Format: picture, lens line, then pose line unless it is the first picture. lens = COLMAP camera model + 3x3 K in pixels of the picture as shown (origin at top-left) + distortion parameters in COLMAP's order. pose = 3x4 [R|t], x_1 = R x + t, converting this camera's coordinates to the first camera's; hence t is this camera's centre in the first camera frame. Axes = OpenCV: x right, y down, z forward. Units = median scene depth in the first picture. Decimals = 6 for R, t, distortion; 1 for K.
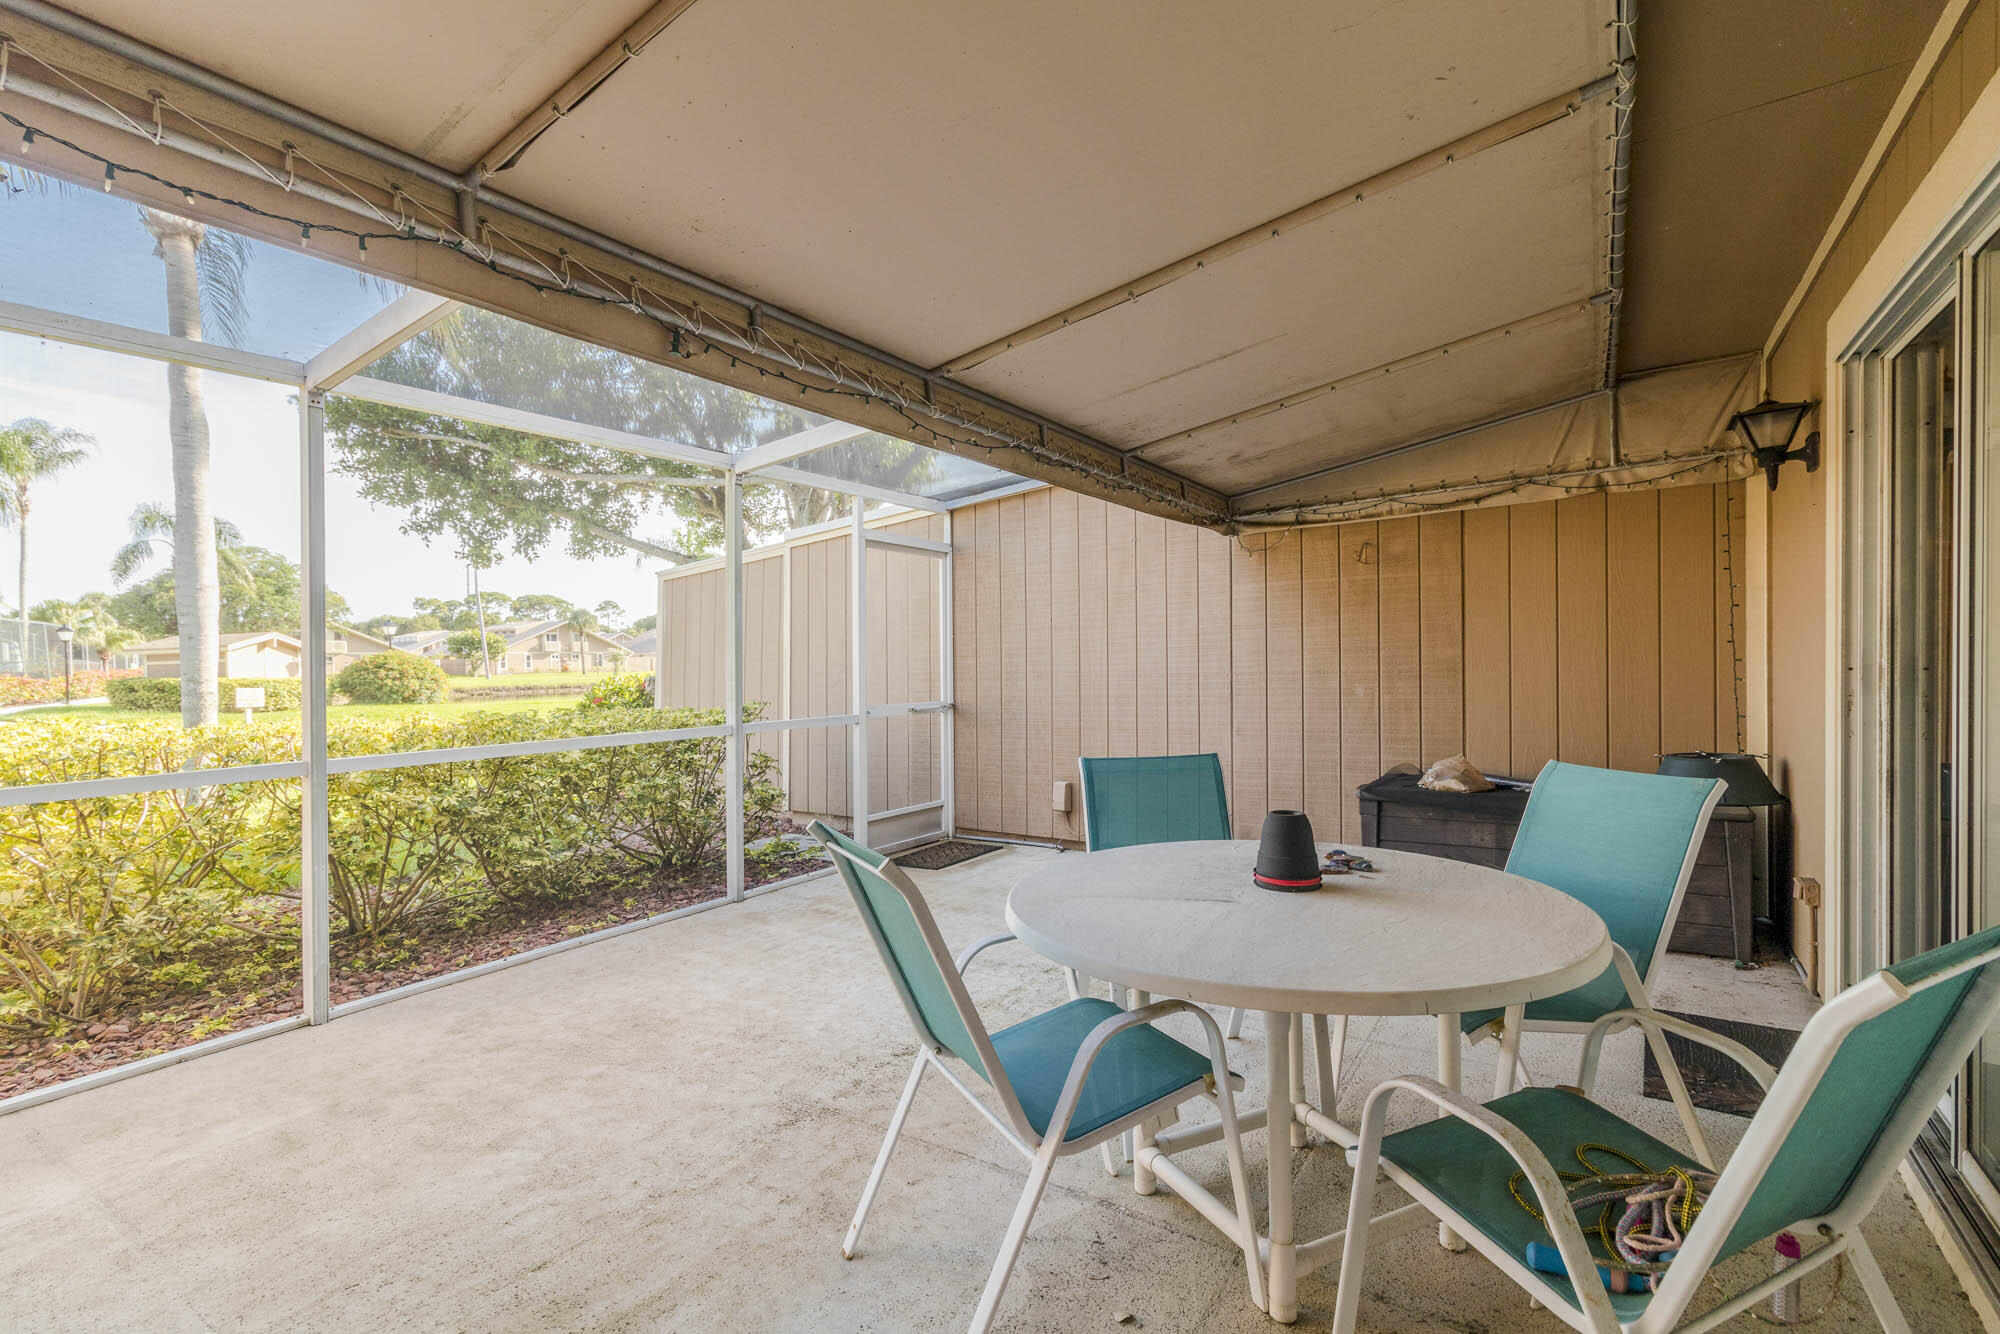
lens RADIAL K [[921.7, 0, 990.6], [0, 921.7, 665.0], [0, 0, 1]] dist [0.003892, 0.000156]
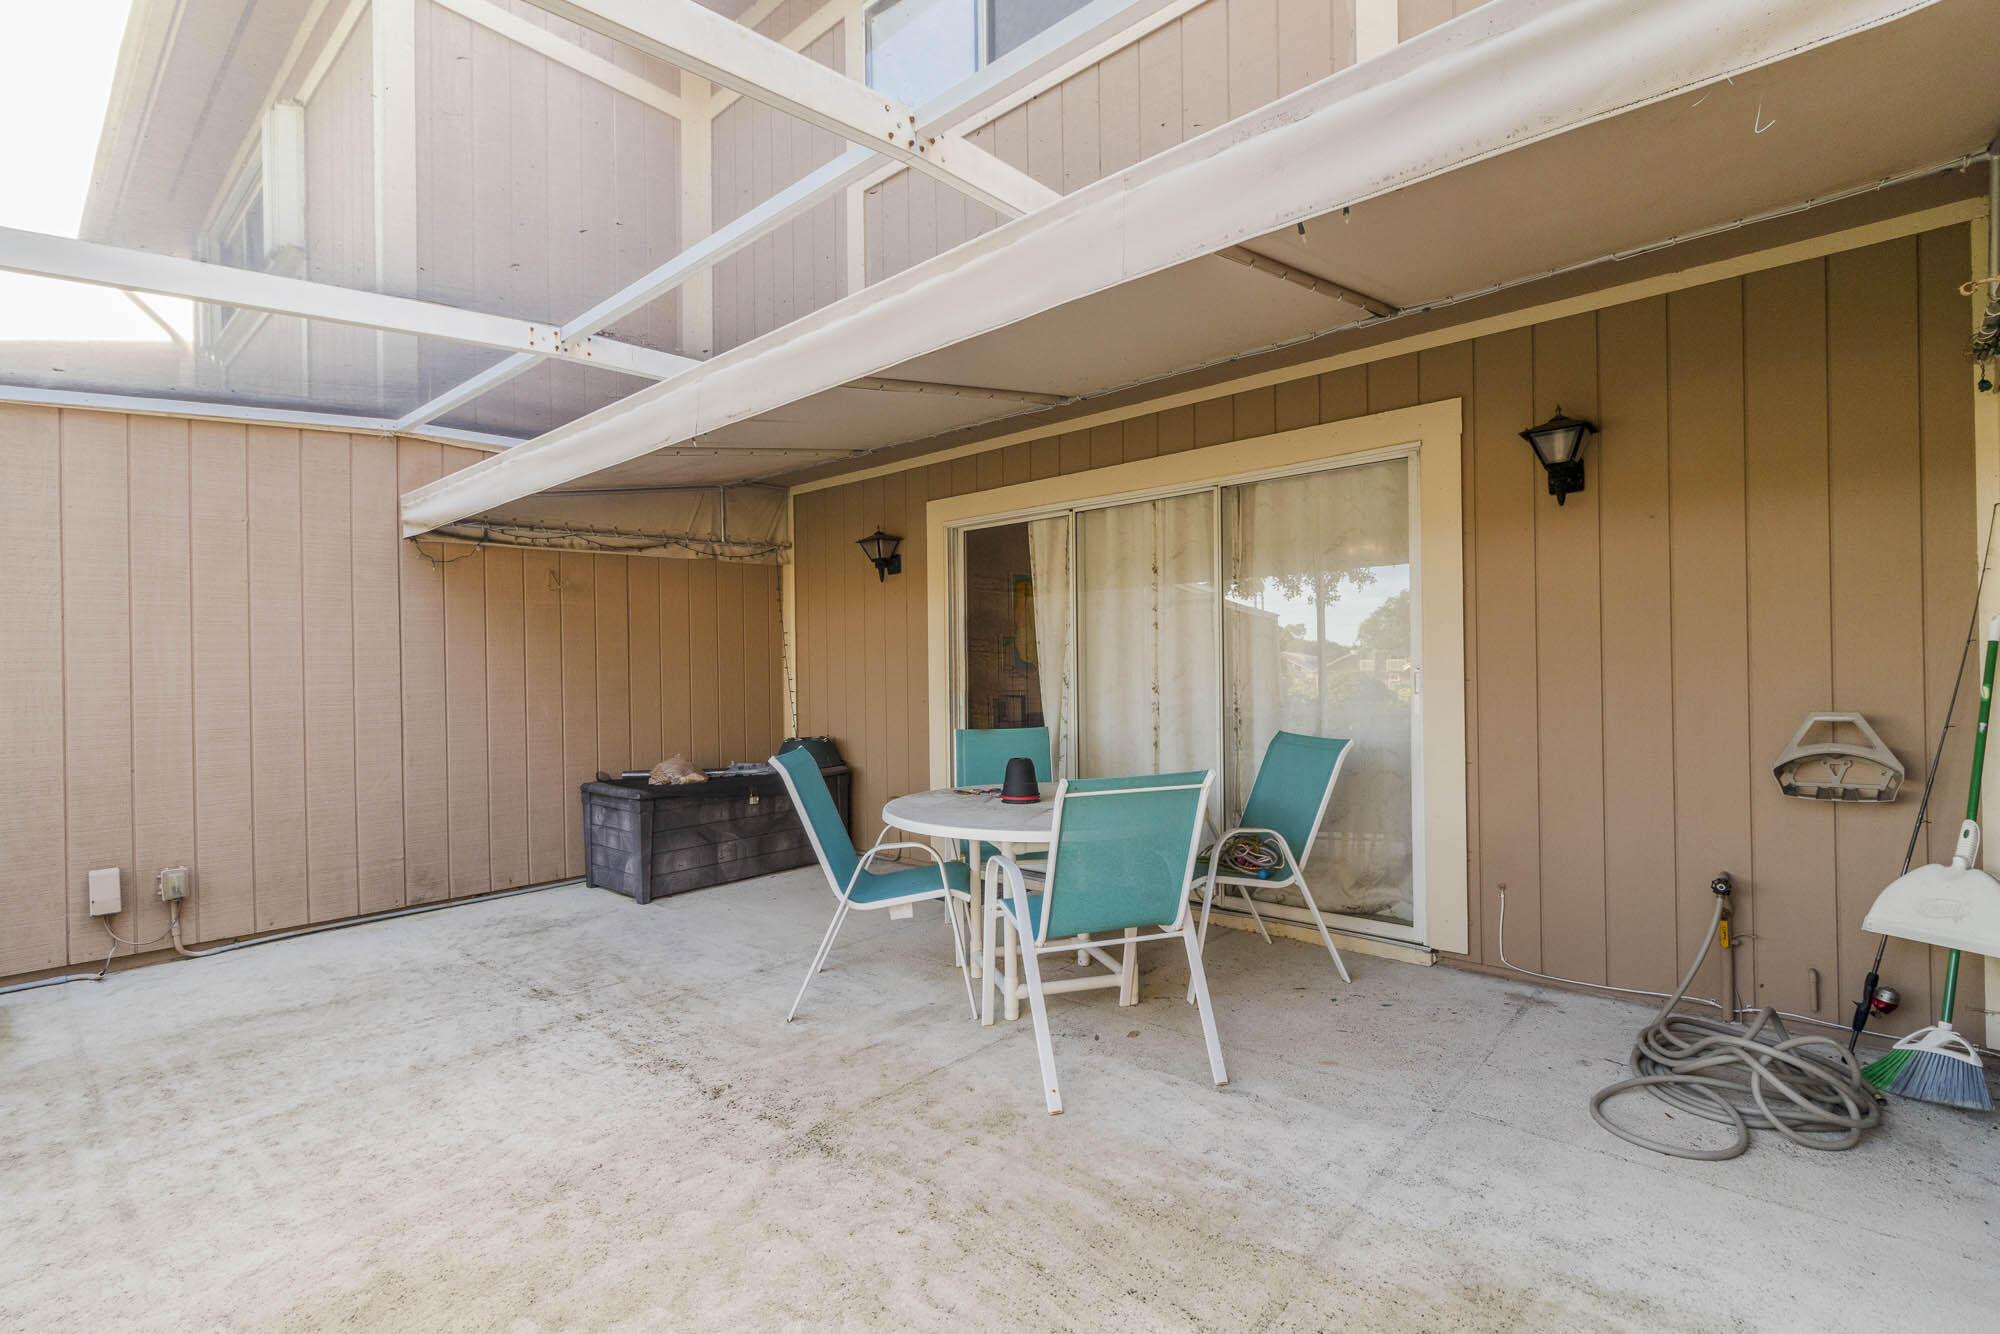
lens RADIAL K [[921.7, 0, 990.9], [0, 921.7, 674.7], [0, 0, 1]] dist [0.003892, 0.000156]
pose [[0.143067, 0.012291, 0.989637, -0.840222], [0.018663, 0.999712, -0.015114, 0.020023], [-0.989537, 0.020632, 0.142796, 0.510201]]
